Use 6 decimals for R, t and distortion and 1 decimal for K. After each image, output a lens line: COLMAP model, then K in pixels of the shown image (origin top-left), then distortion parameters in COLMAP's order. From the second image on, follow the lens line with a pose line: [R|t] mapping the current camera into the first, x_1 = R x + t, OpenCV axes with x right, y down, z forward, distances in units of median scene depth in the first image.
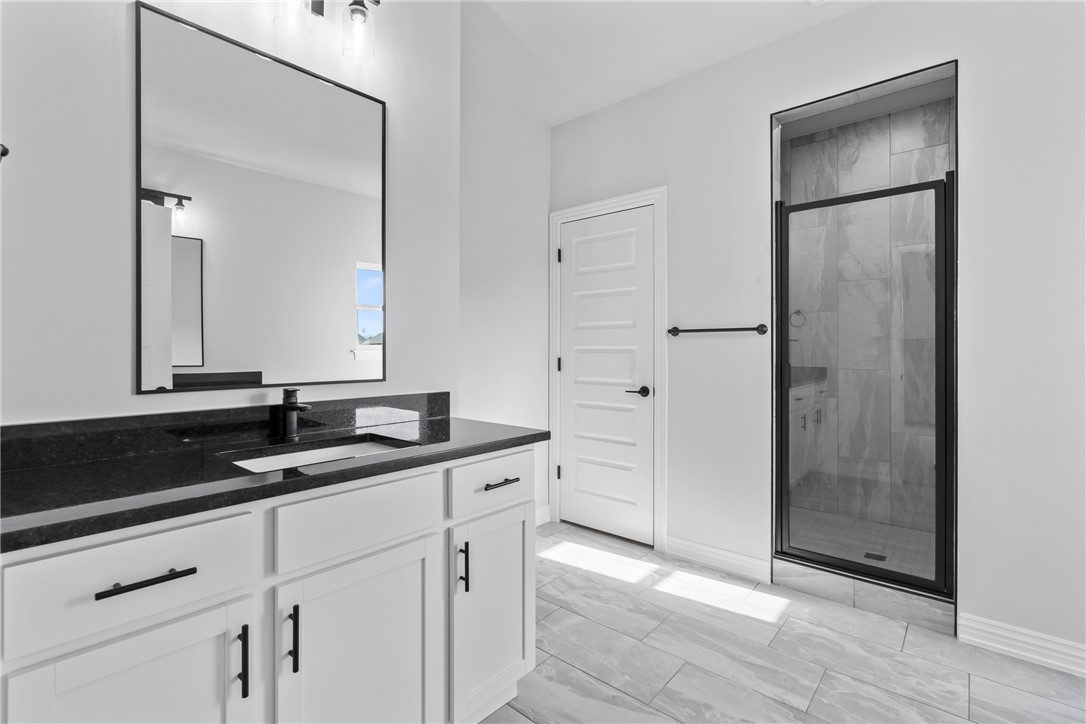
lens RADIAL K [[494.3, 0, 543.3], [0, 494.3, 356.1], [0, 0, 1]] dist [-0.004784, 0.002747]
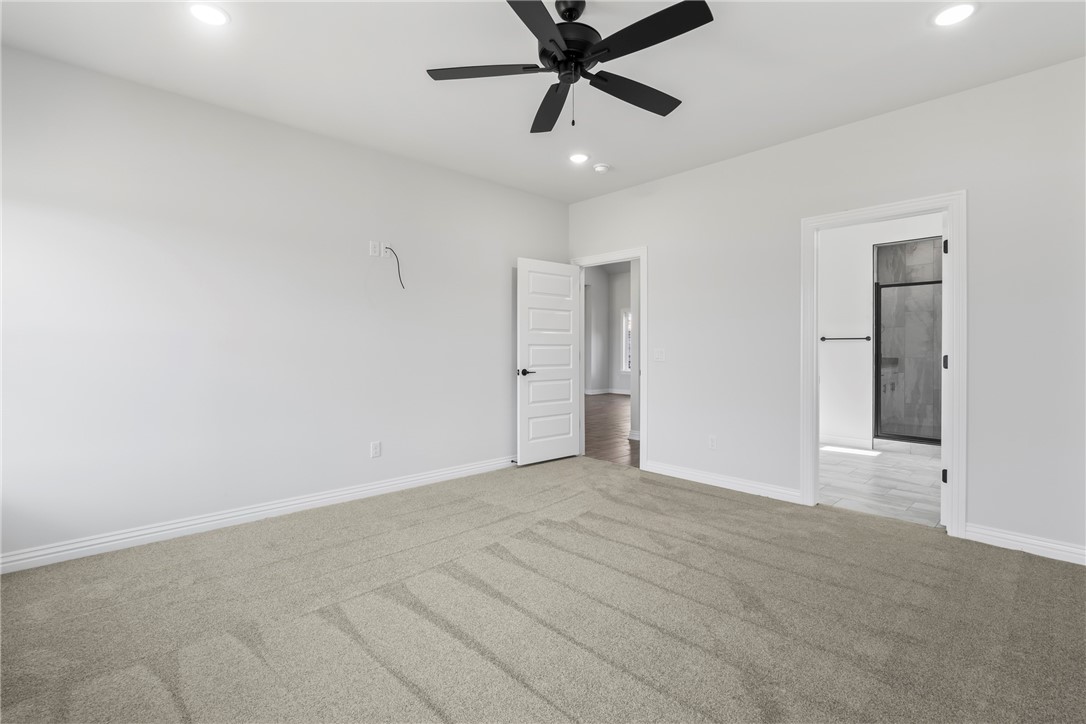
lens RADIAL K [[494.3, 0, 542.5], [0, 494.3, 360.3], [0, 0, 1]] dist [-0.004784, 0.002747]
pose [[0.994592, -0.000033, -0.103858, -0.633291], [0.000495, 0.999990, 0.004423, 0.028359], [0.103857, -0.004450, 0.994582, -1.104314]]
